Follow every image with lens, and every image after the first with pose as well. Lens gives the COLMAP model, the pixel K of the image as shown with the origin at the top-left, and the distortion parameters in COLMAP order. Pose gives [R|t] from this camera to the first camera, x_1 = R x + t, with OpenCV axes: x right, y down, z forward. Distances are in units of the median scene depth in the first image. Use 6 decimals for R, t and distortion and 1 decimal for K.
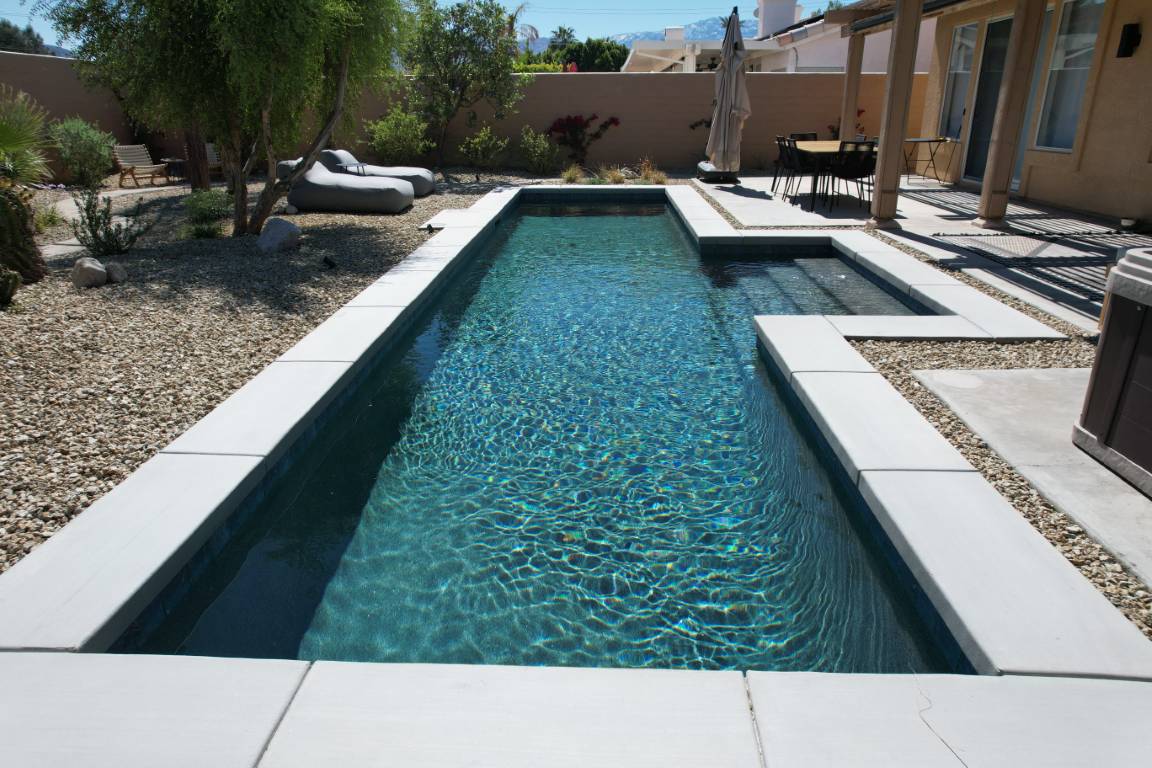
lens RADIAL K [[733.1, 0, 574.1], [0, 733.1, 381.8], [0, 0, 1]] dist [-0.081223, 0.070593]
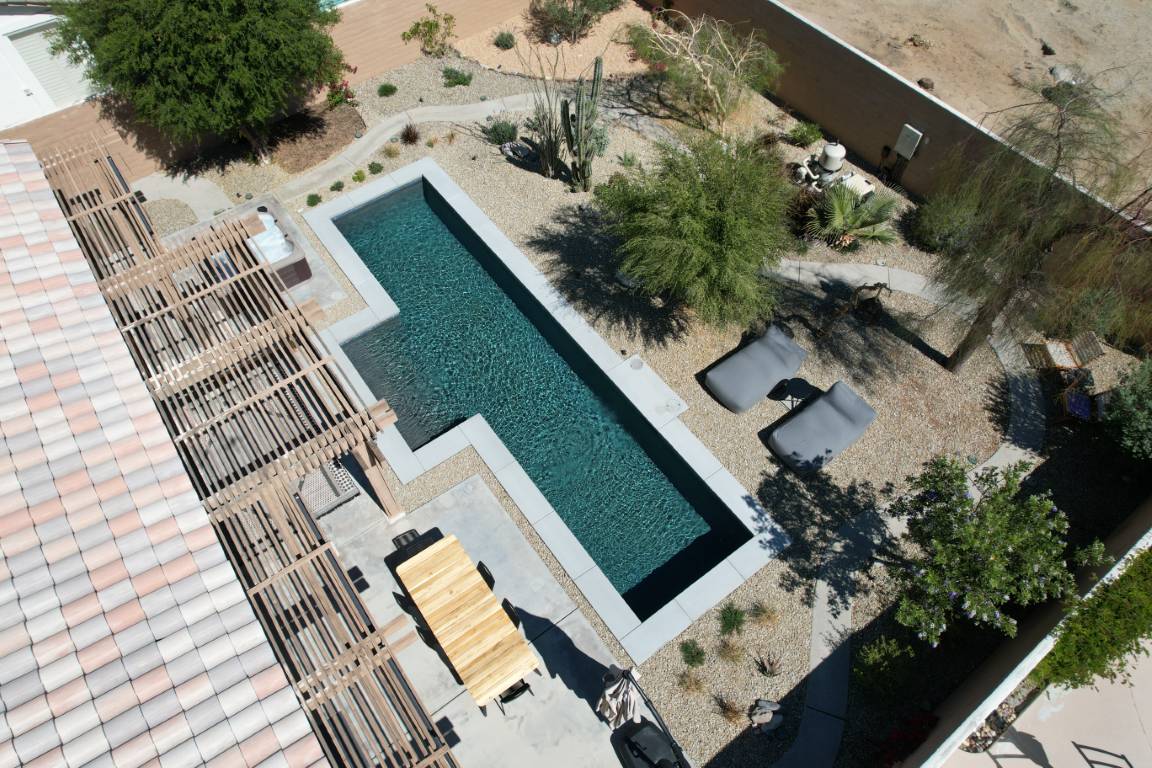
lens RADIAL K [[733.1, 0, 574.1], [0, 733.1, 381.8], [0, 0, 1]] dist [-0.081223, 0.070593]
pose [[-0.776993, 0.530637, -0.338683, 0.790948], [-0.211400, 0.286823, 0.934368, -2.720693], [0.592952, 0.797595, -0.110683, 1.820634]]
